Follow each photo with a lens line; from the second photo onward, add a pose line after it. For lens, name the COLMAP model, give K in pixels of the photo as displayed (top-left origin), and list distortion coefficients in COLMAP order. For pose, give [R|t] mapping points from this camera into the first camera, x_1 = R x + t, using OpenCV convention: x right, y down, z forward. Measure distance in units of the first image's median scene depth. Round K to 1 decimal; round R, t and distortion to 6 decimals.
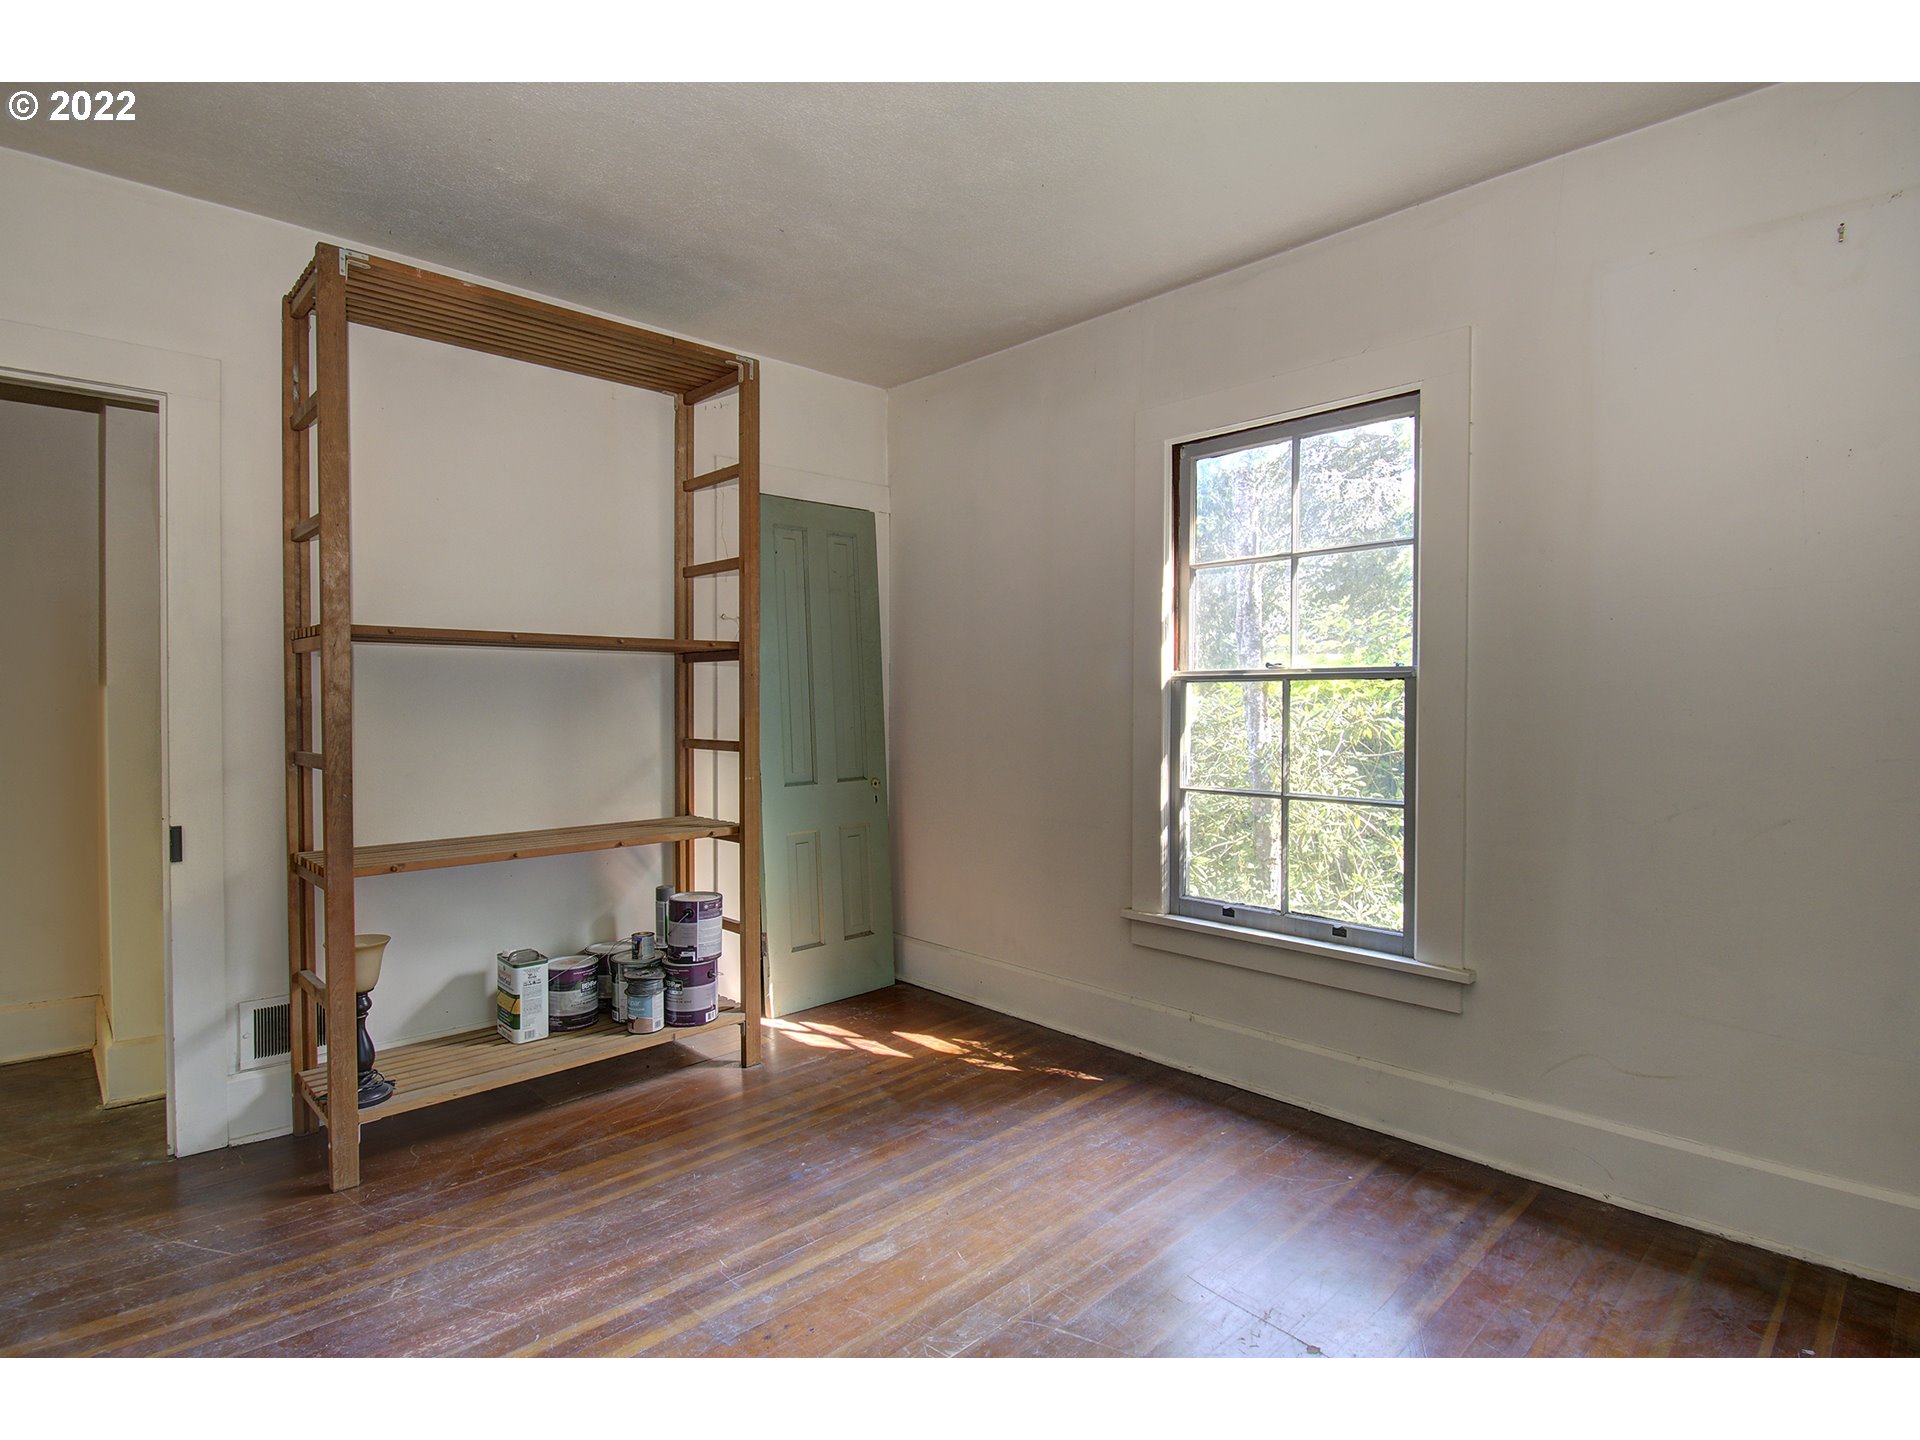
lens RADIAL K [[980.4, 0, 970.9], [0, 980.4, 697.6], [0, 0, 1]] dist [0.010849, -0.023949]
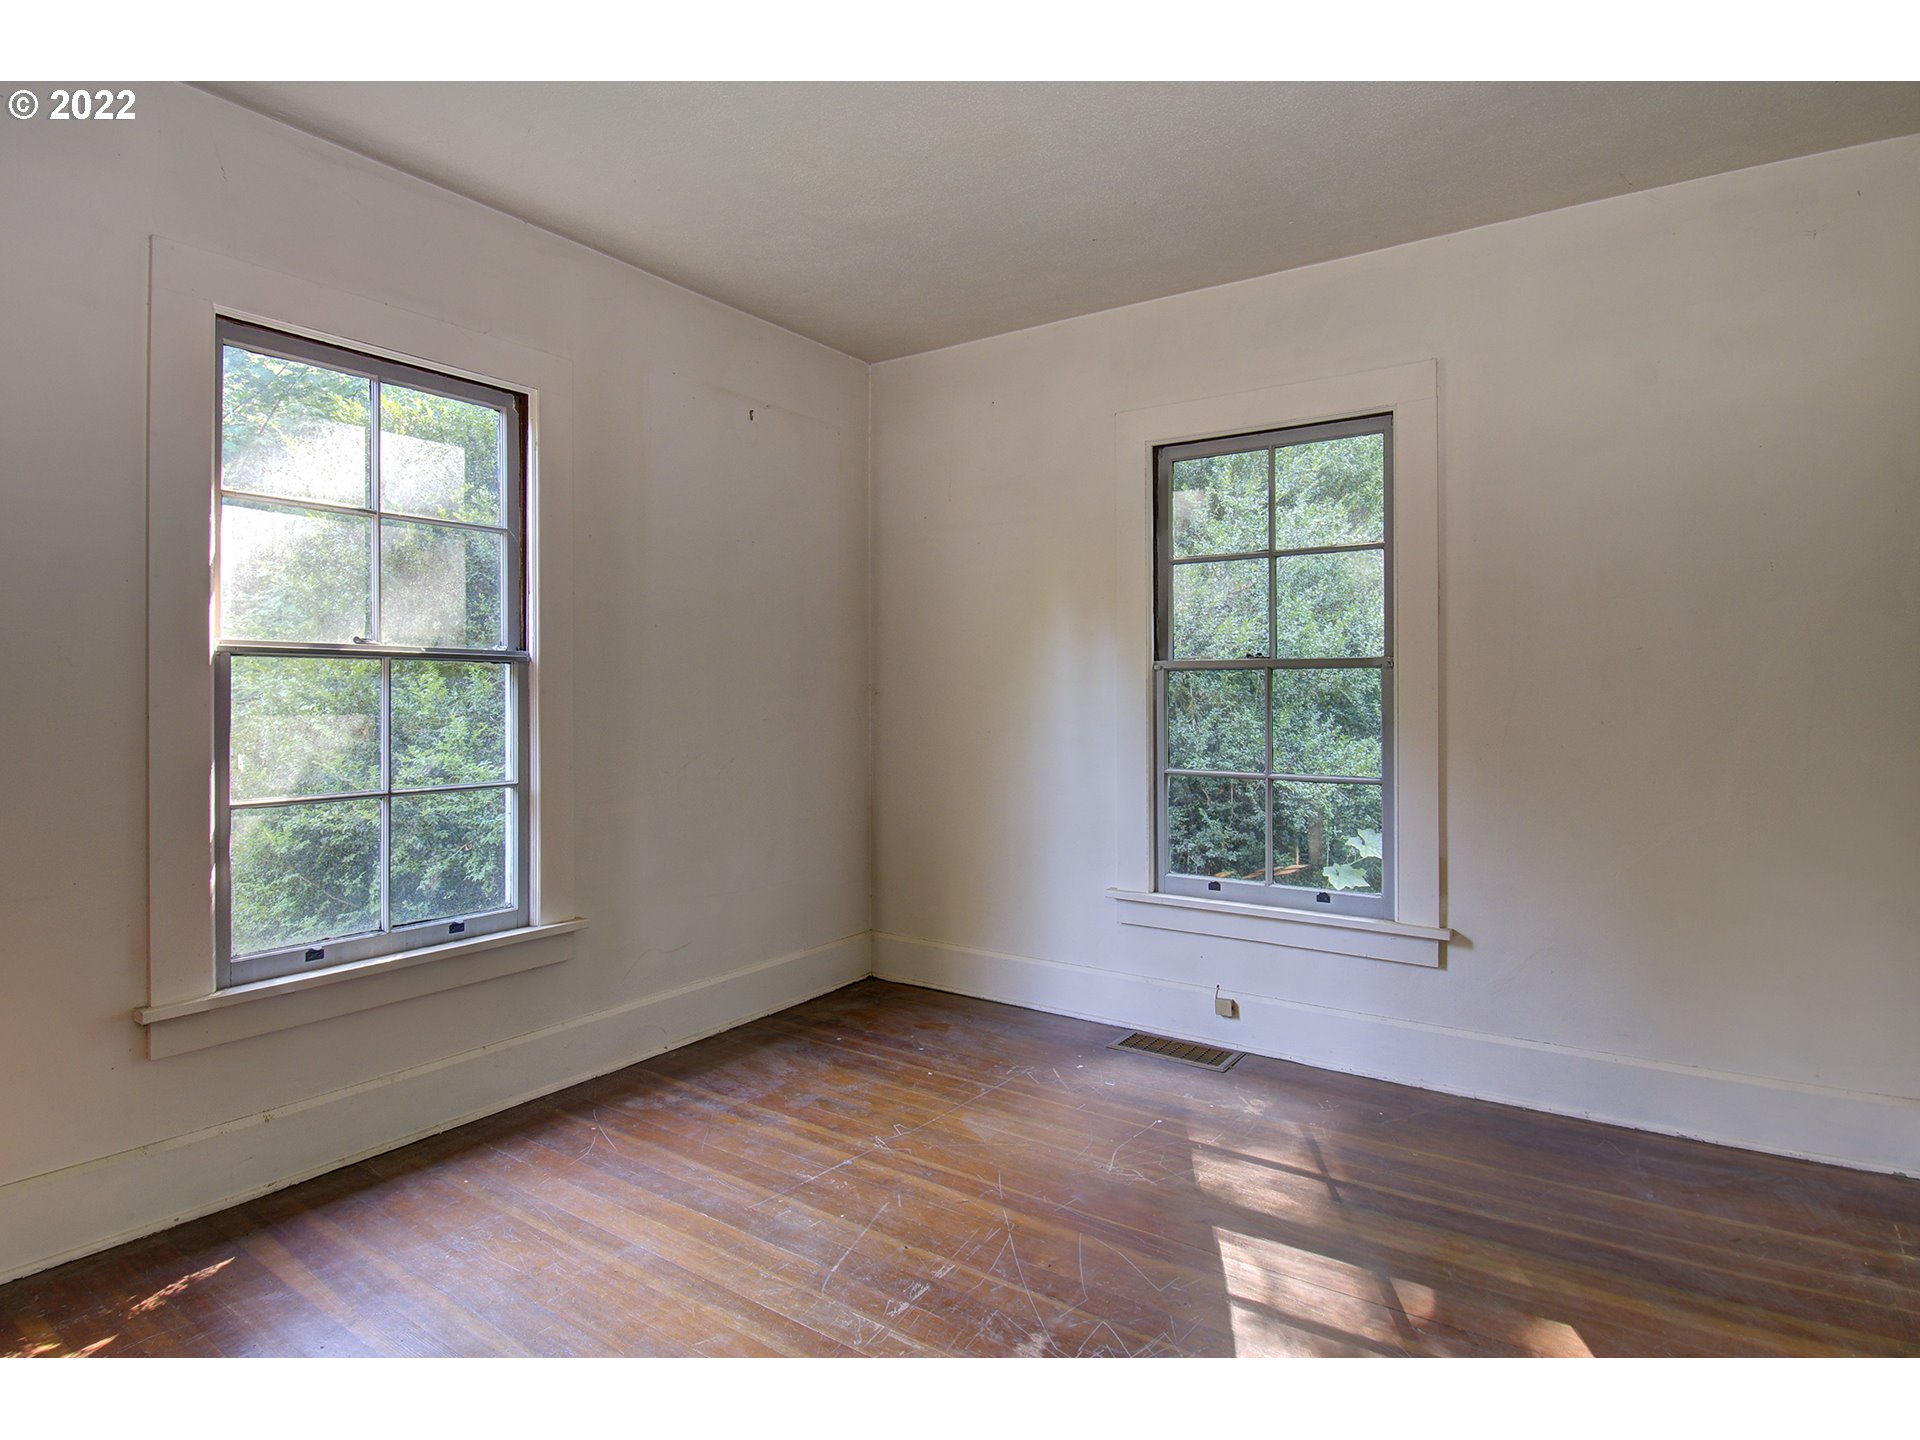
lens RADIAL K [[1013.3, 0, 961.6], [0, 1013.3, 661.2], [0, 0, 1]] dist [0.002196, -0.015621]
pose [[-0.198139, 0.033108, 0.979615, -0.747926], [-0.005190, 0.999380, -0.034825, 0.014242], [-0.980160, -0.011985, -0.197844, 0.782733]]
